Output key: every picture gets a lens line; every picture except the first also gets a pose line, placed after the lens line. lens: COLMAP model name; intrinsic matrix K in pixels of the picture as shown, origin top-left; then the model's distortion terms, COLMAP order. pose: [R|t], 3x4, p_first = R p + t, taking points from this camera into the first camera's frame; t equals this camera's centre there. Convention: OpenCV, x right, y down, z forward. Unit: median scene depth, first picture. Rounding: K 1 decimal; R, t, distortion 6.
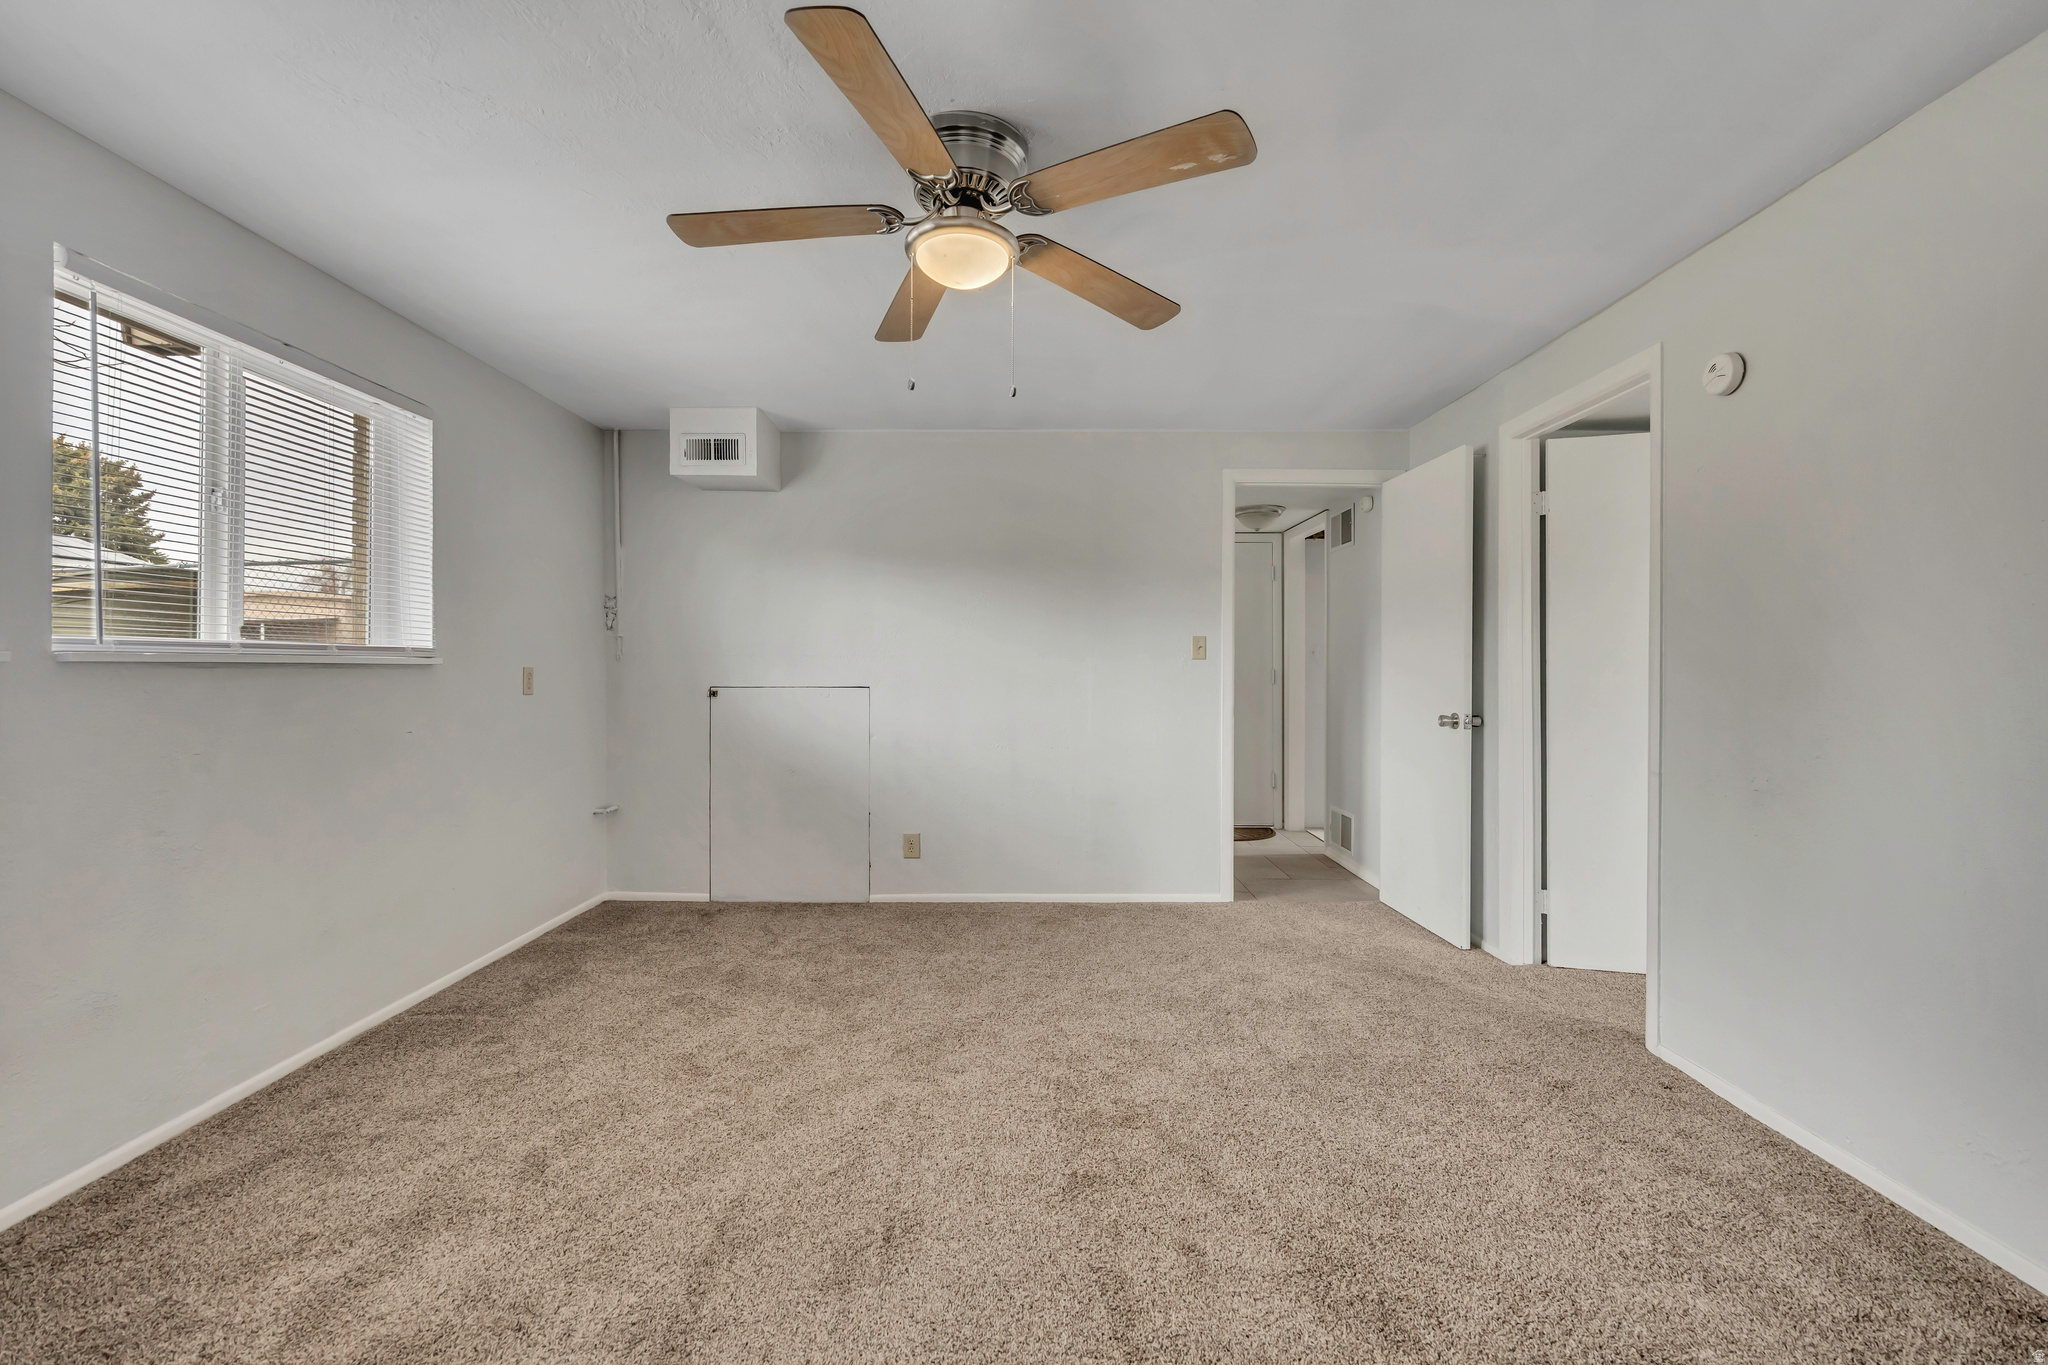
lens RADIAL K [[888.0, 0, 1028.7], [0, 888.0, 674.0], [0, 0, 1]] dist [-0.006162, 0.001624]
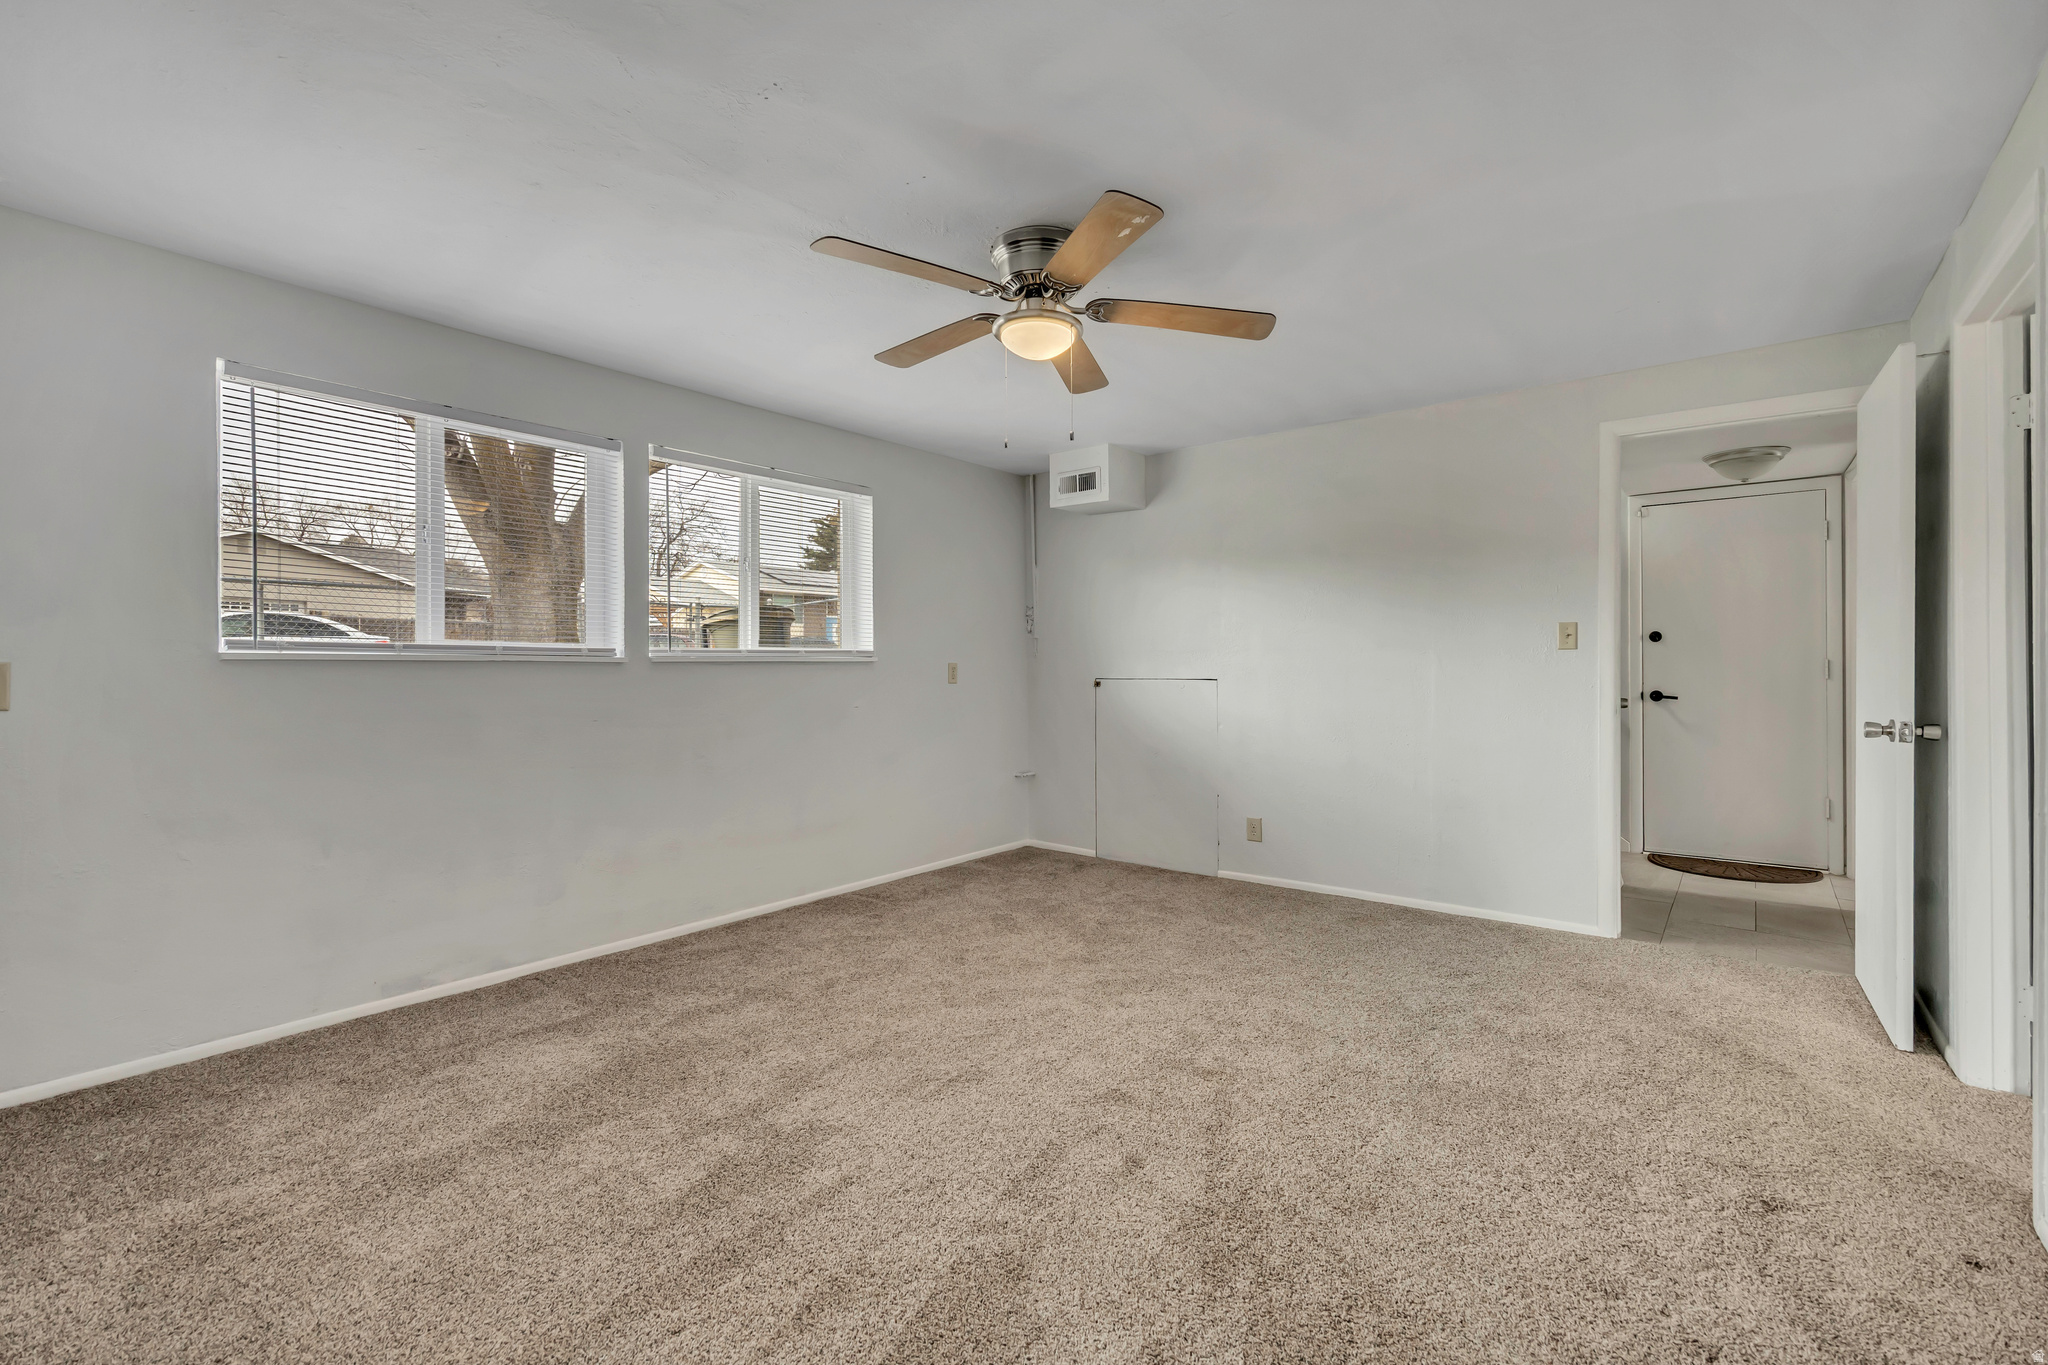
lens RADIAL K [[888.0, 0, 1022.1], [0, 888.0, 674.2], [0, 0, 1]] dist [-0.006162, 0.001624]
pose [[0.780803, 0.002238, -0.624774, 0.443064], [0.002477, 0.999975, 0.006677, 0.000449], [0.624773, -0.006761, 0.780777, 0.000422]]
